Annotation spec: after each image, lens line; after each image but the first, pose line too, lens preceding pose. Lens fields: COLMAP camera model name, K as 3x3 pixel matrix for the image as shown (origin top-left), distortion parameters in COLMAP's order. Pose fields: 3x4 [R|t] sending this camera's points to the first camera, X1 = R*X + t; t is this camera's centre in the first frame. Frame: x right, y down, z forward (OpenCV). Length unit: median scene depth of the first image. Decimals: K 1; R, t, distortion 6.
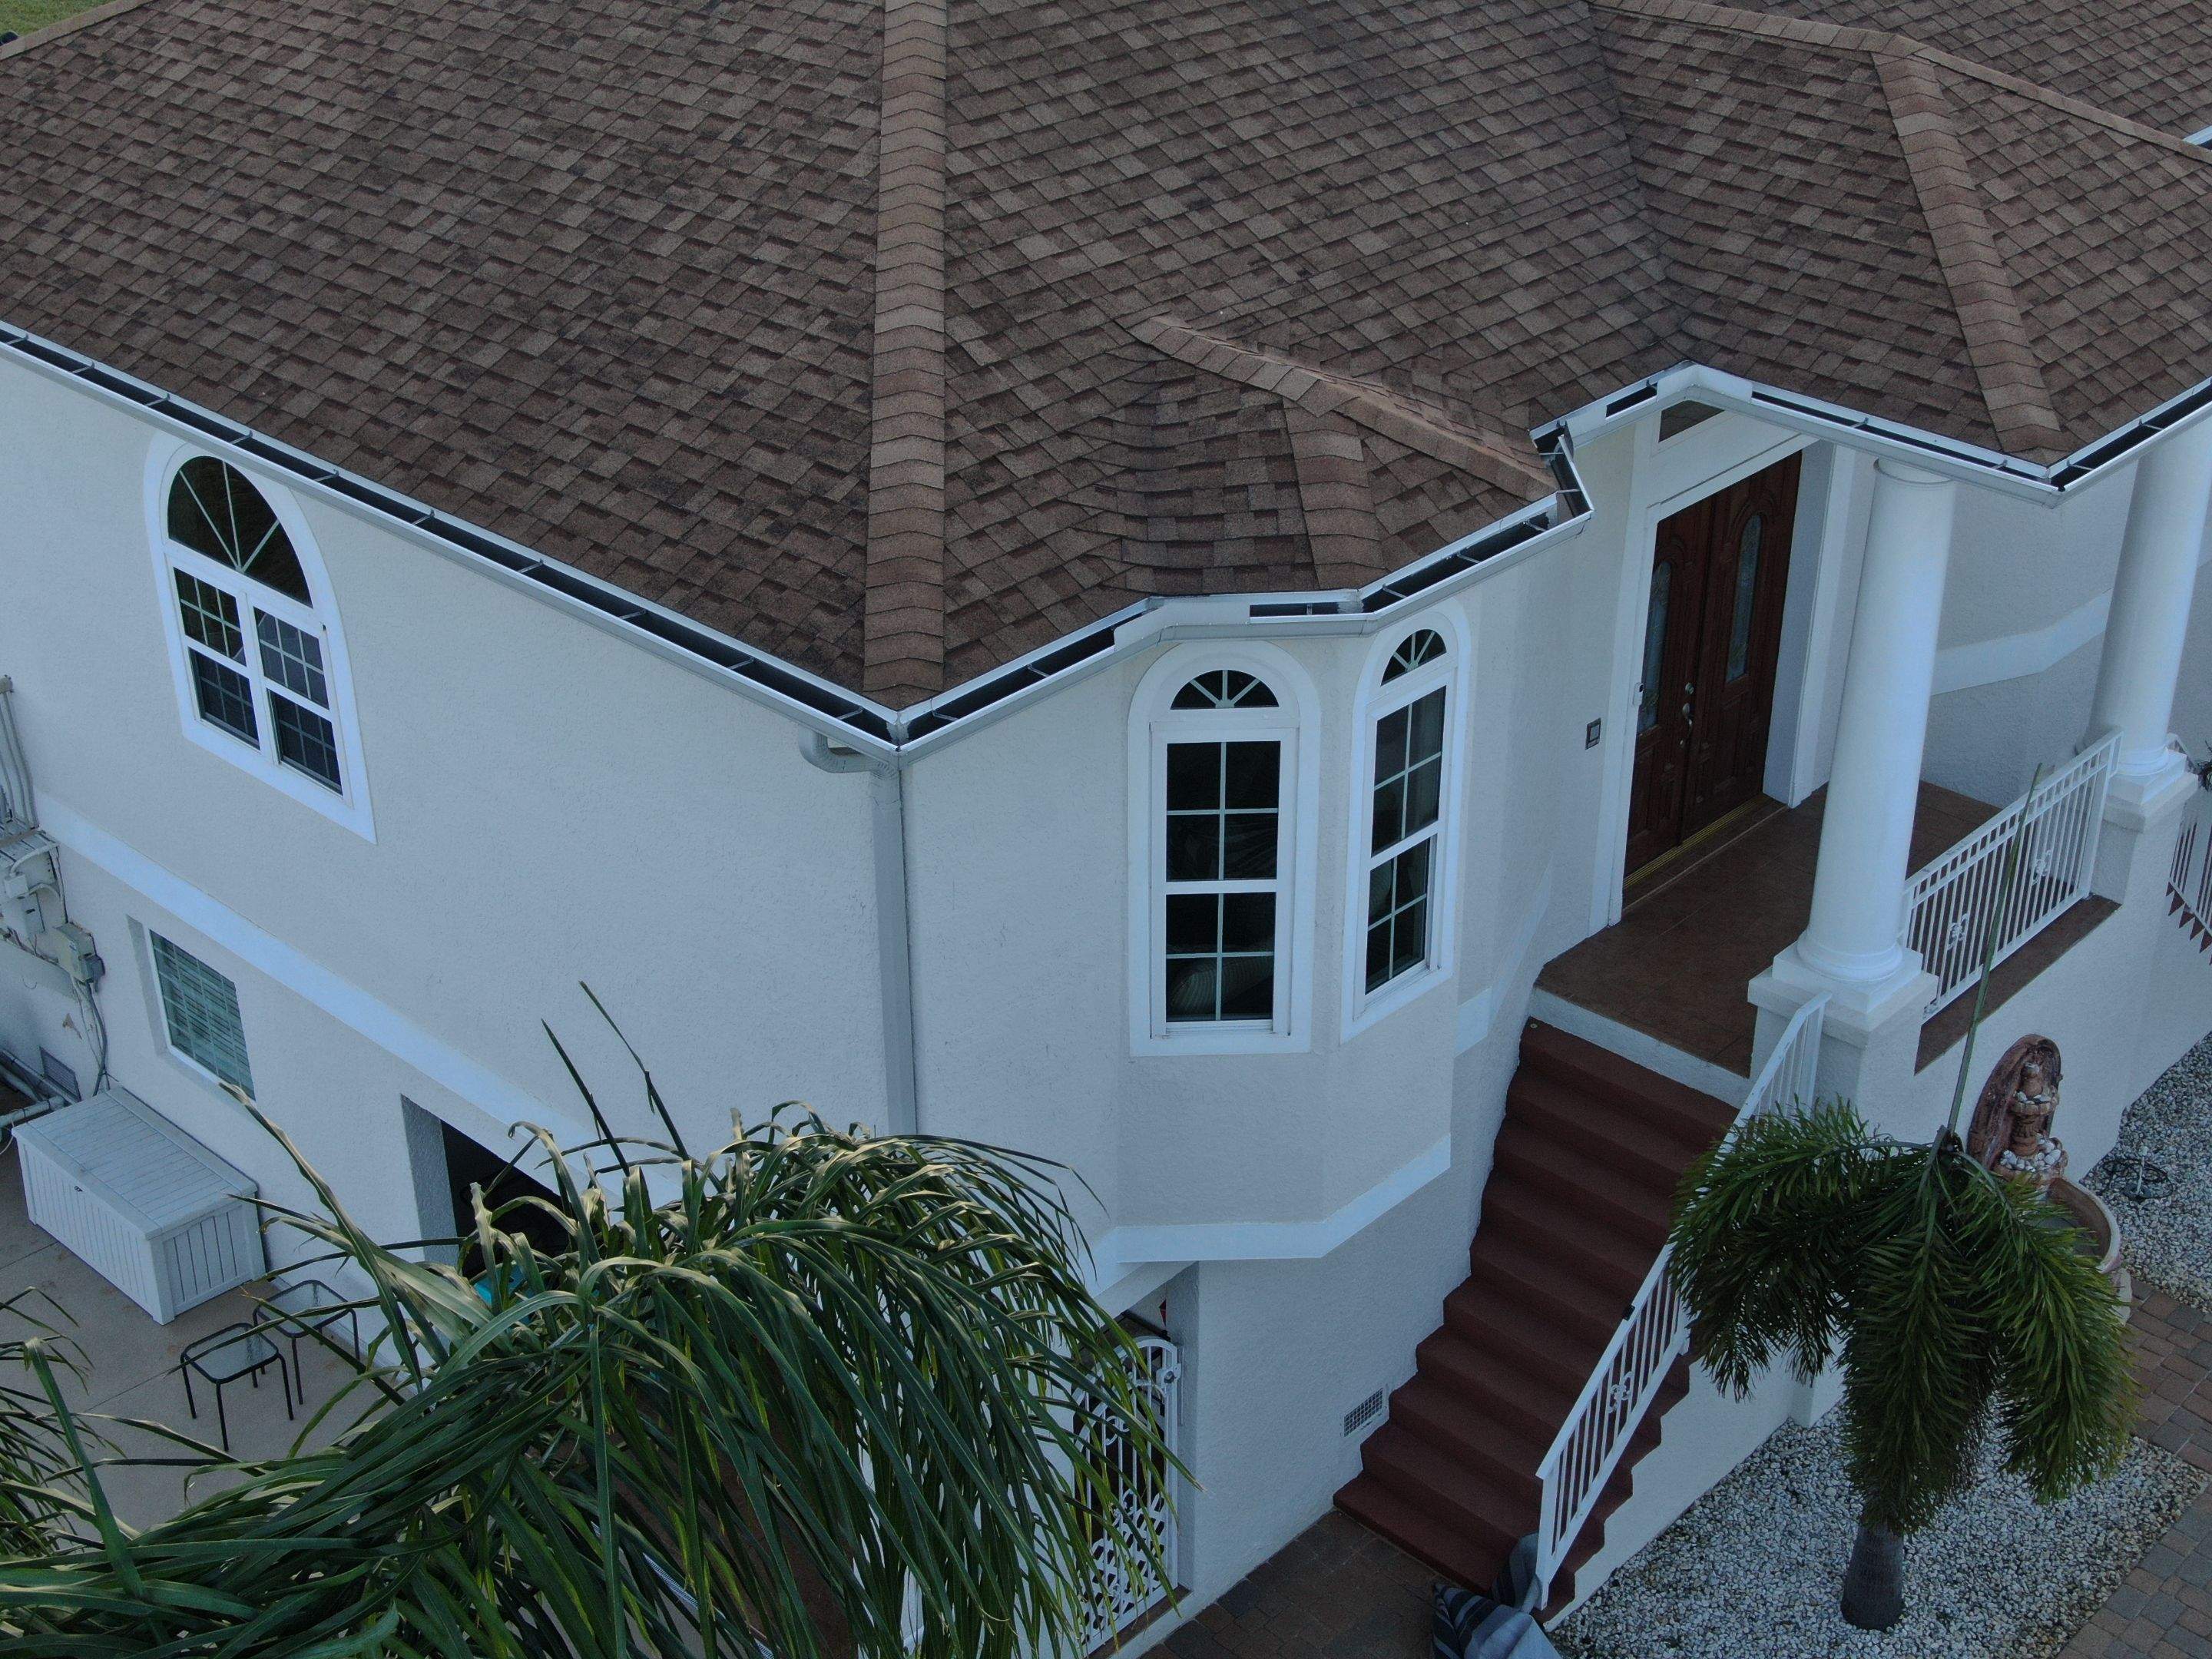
lens RADIAL K [[2841.4, 0, 1115.9], [0, 2841.4, 839.9], [0, 0, 1]] dist [0.169031, -0.719215]
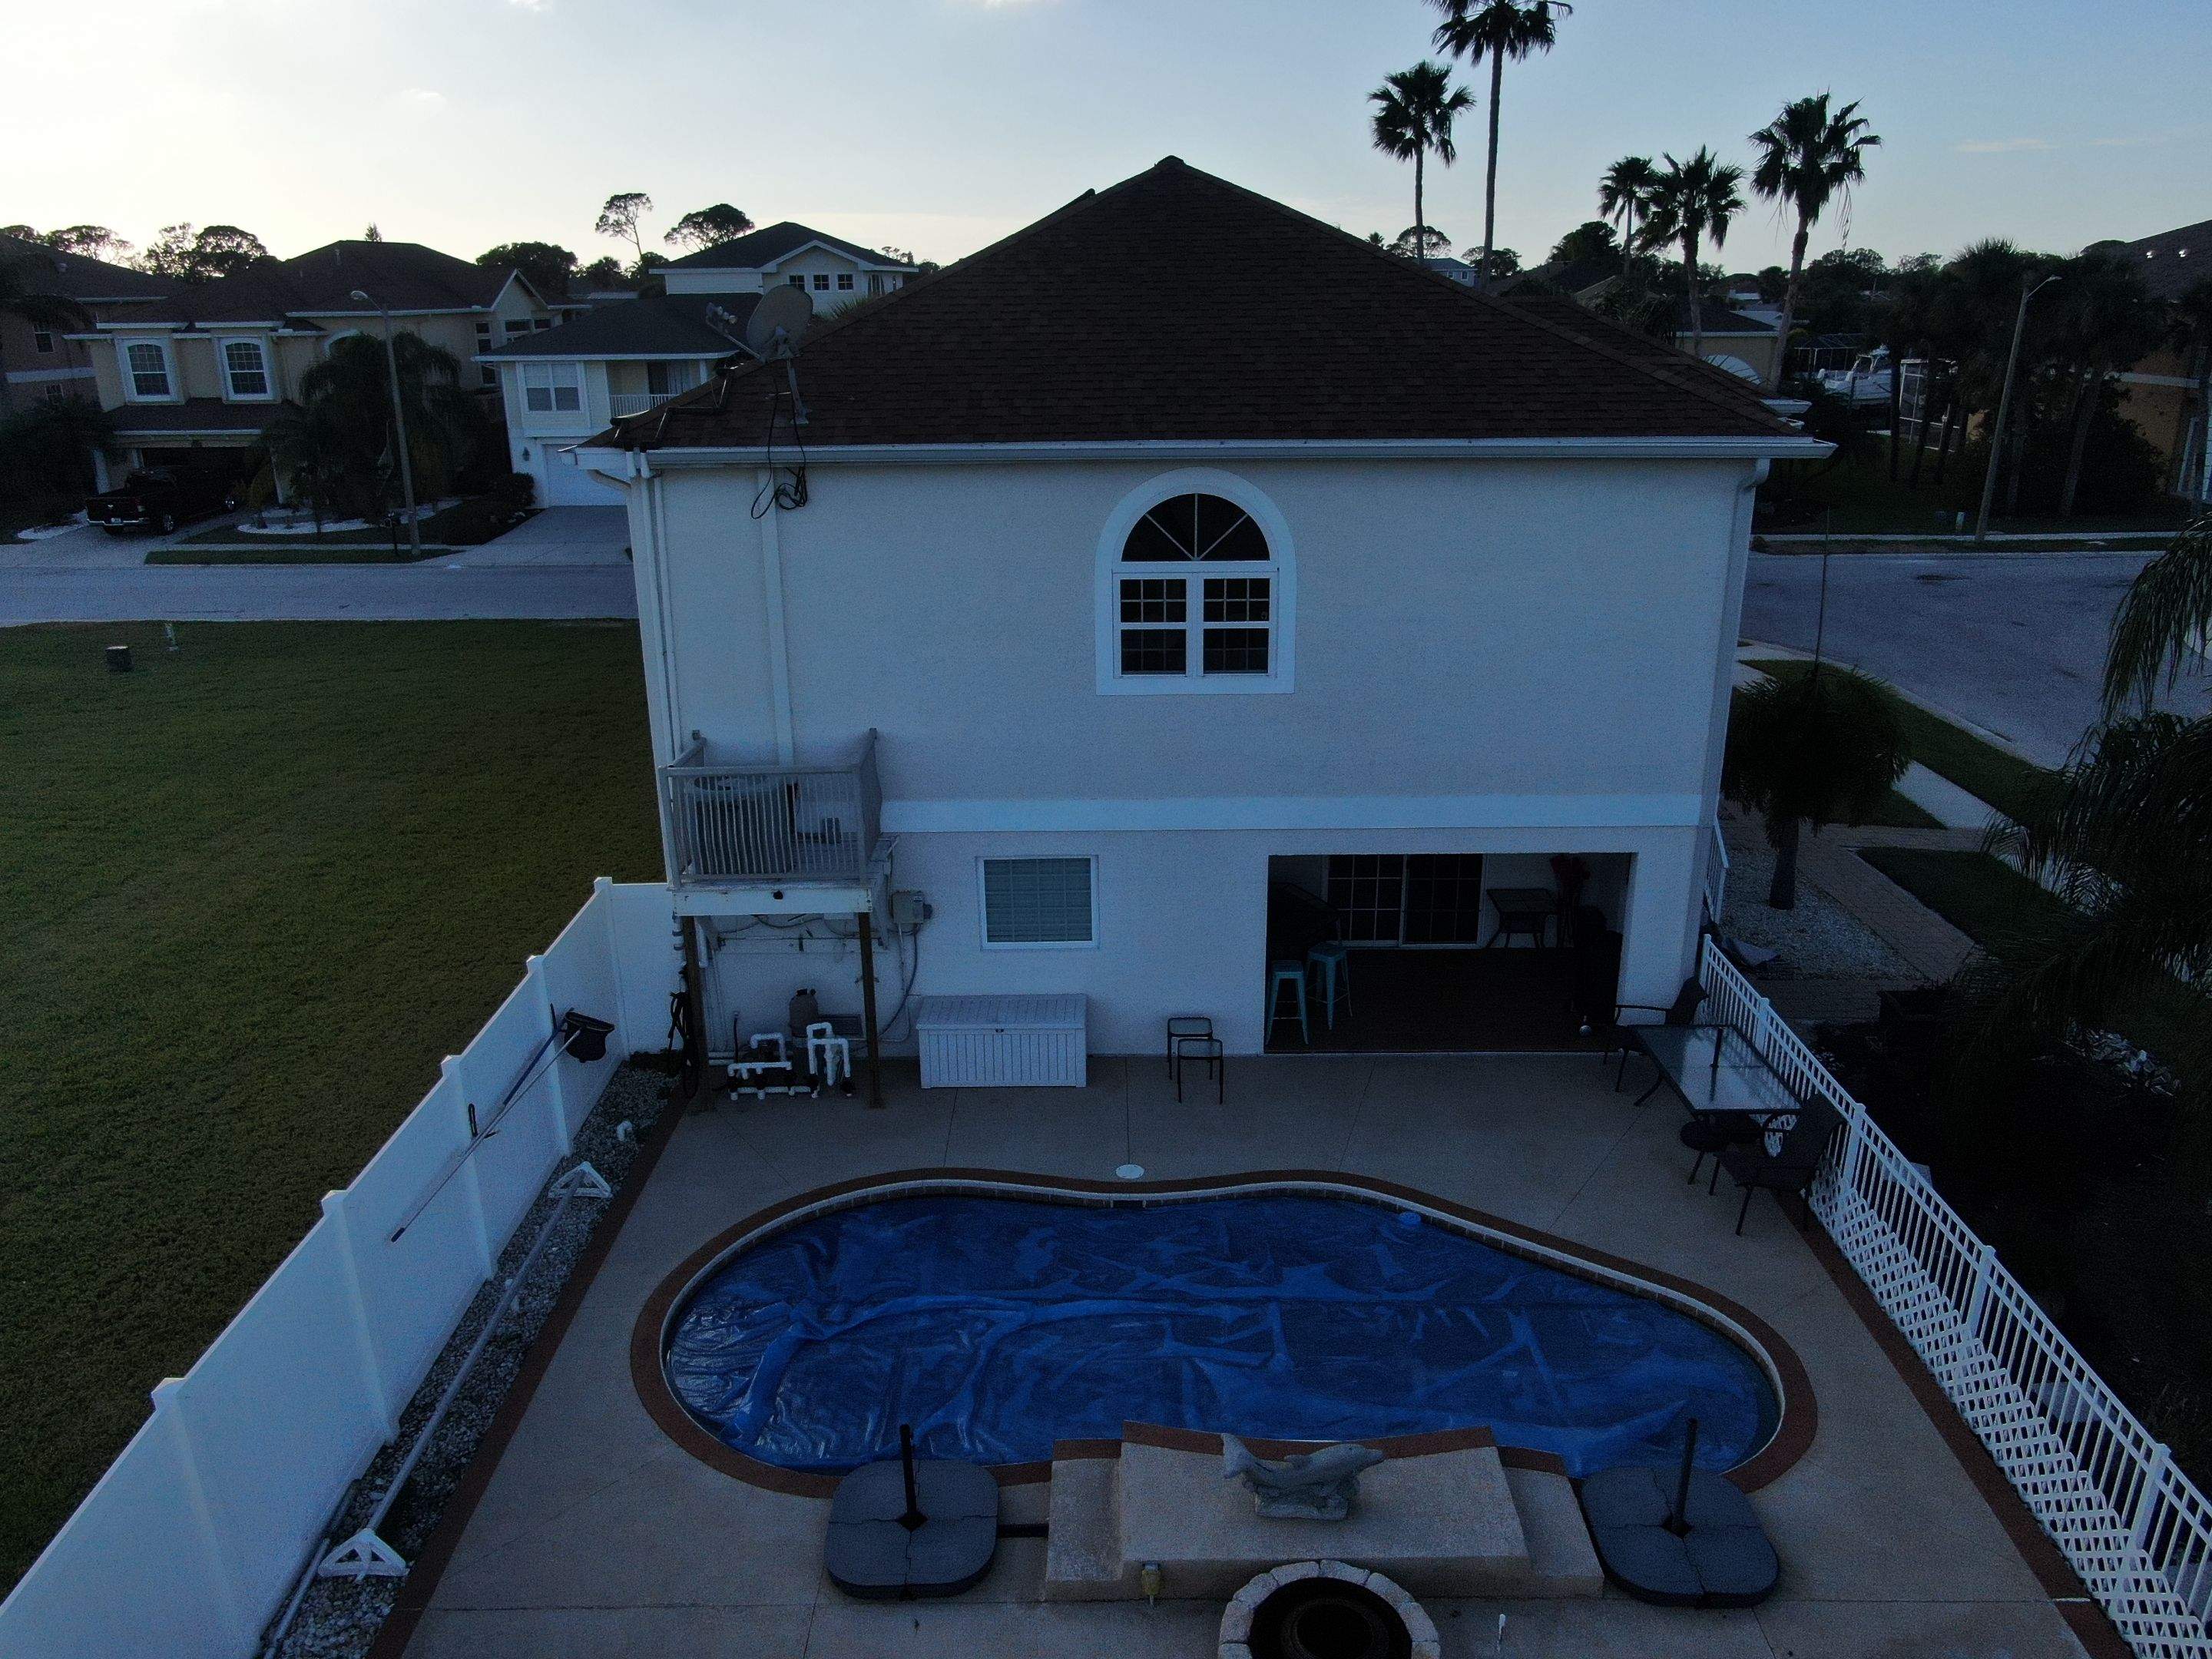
lens RADIAL K [[1614.0, 0, 1111.4], [0, 1614.0, 889.1], [0, 0, 1]] dist [-0.018628, 0.000745]
pose [[0.731801, -0.225218, 0.643229, -1.076553], [0.331212, 0.942393, -0.046853, 0.133241], [-0.595622, 0.247332, 0.764239, 0.331761]]
